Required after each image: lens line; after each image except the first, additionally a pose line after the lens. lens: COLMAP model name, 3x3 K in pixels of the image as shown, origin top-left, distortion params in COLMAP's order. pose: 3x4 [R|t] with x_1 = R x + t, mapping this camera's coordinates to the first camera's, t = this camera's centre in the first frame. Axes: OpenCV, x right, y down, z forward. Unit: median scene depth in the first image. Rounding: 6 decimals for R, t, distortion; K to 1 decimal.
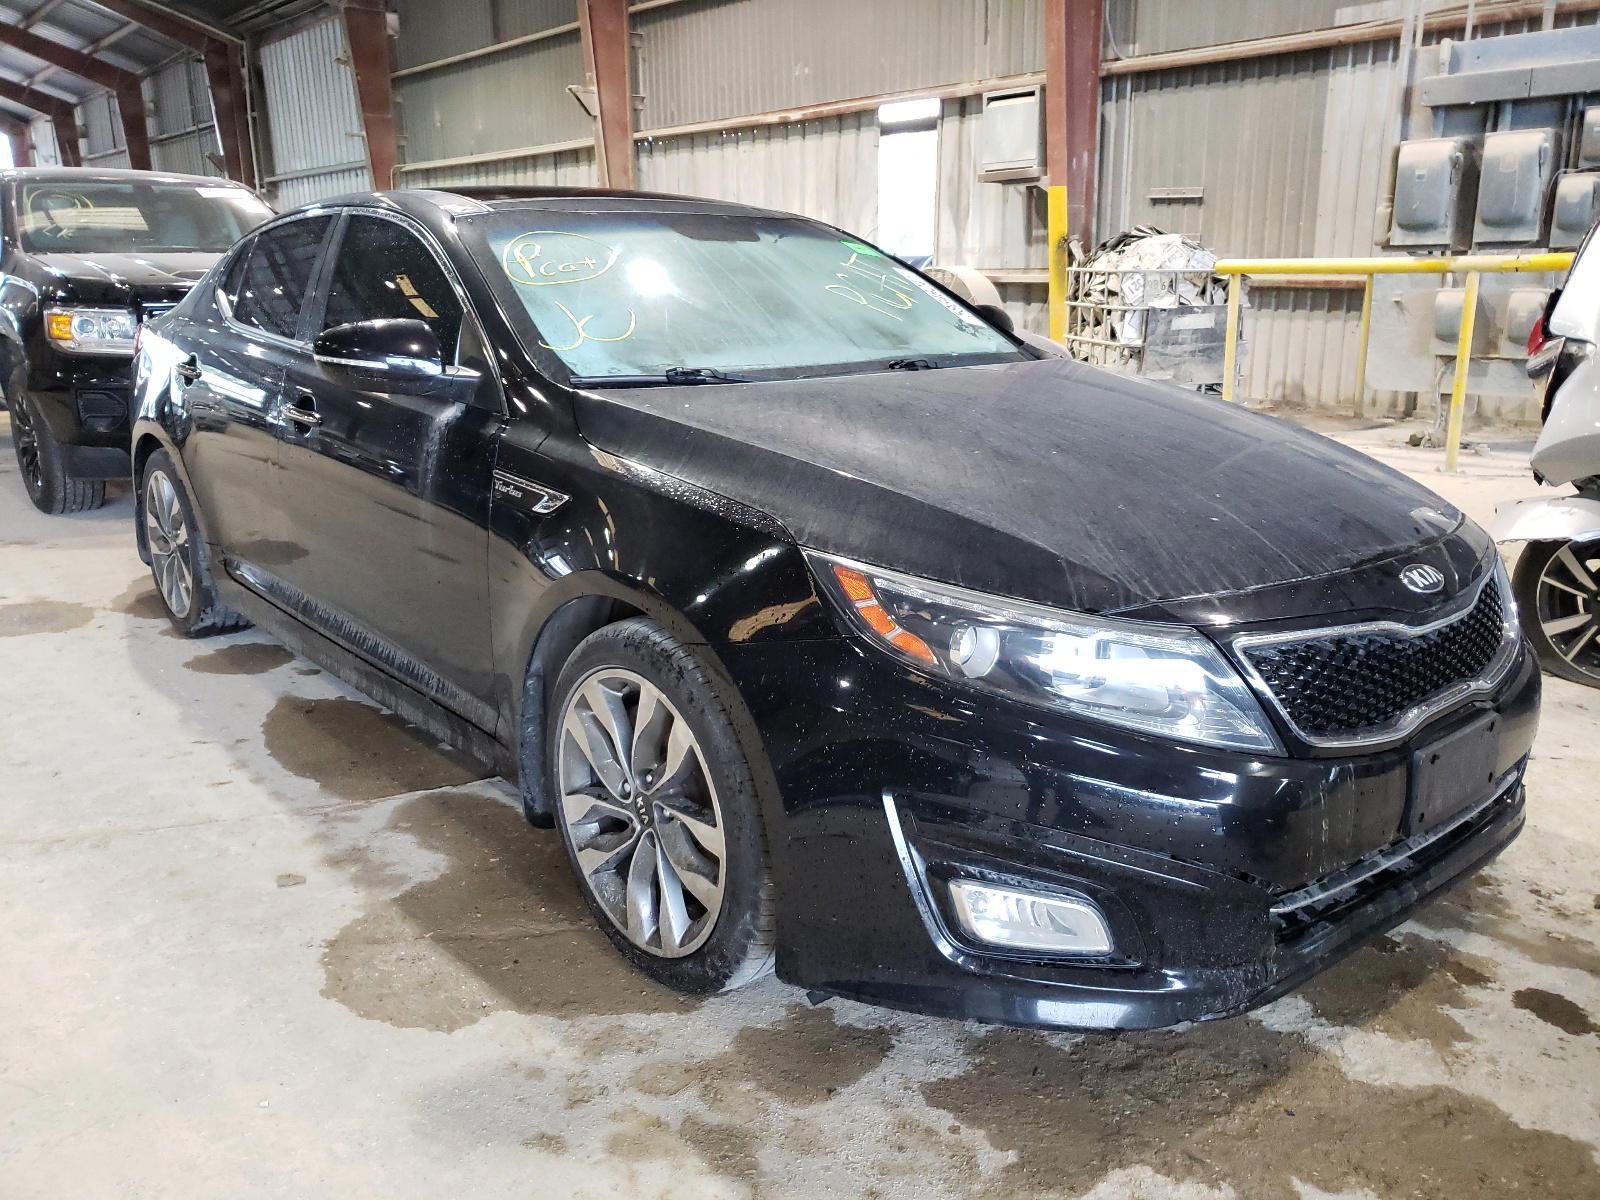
lens RADIAL K [[1241.8, 0, 804.0], [0, 1241.8, 599.2], [0, 0, 1]] dist [0.016698, 0.015557]
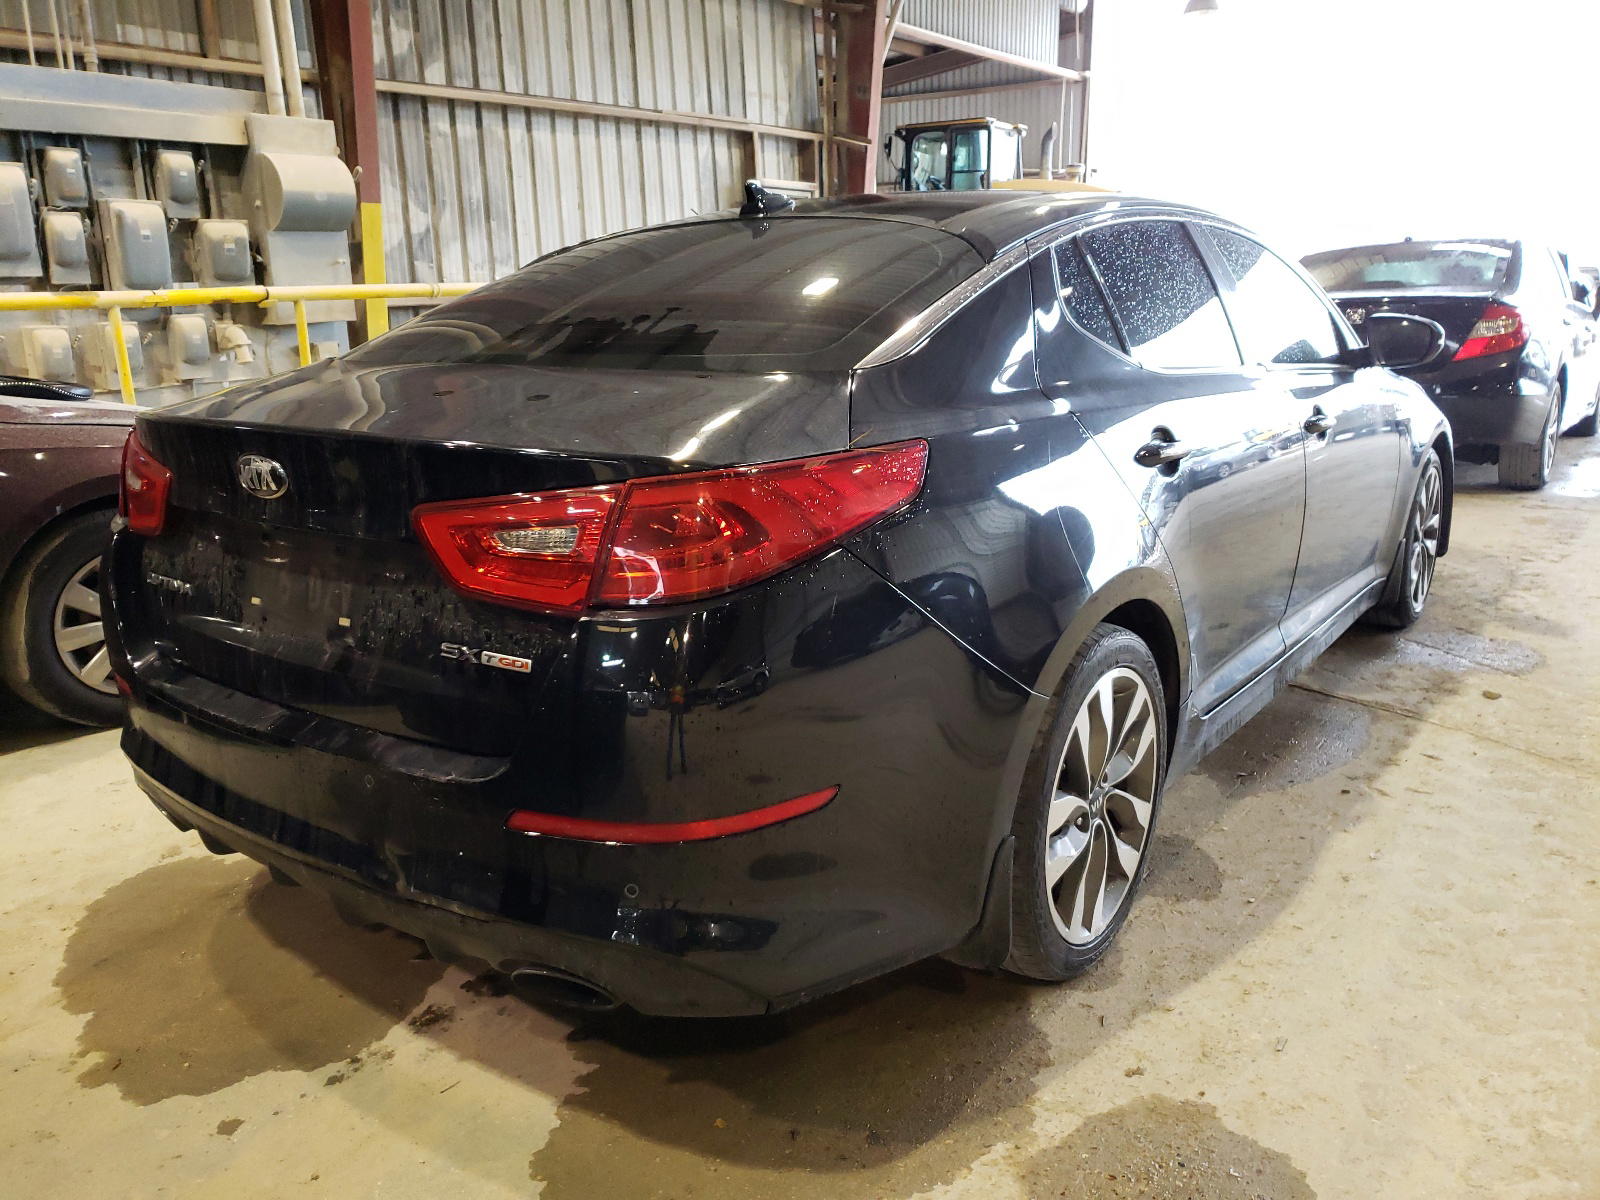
lens RADIAL K [[1241.8, 0, 805.5], [0, 1241.8, 601.5], [0, 0, 1]] dist [0.016698, 0.015557]
pose [[-0.226552, -0.232861, 0.945754, -0.713345], [0.269344, 0.918158, 0.290586, -0.230689], [-0.936017, 0.320566, -0.145291, 0.867341]]
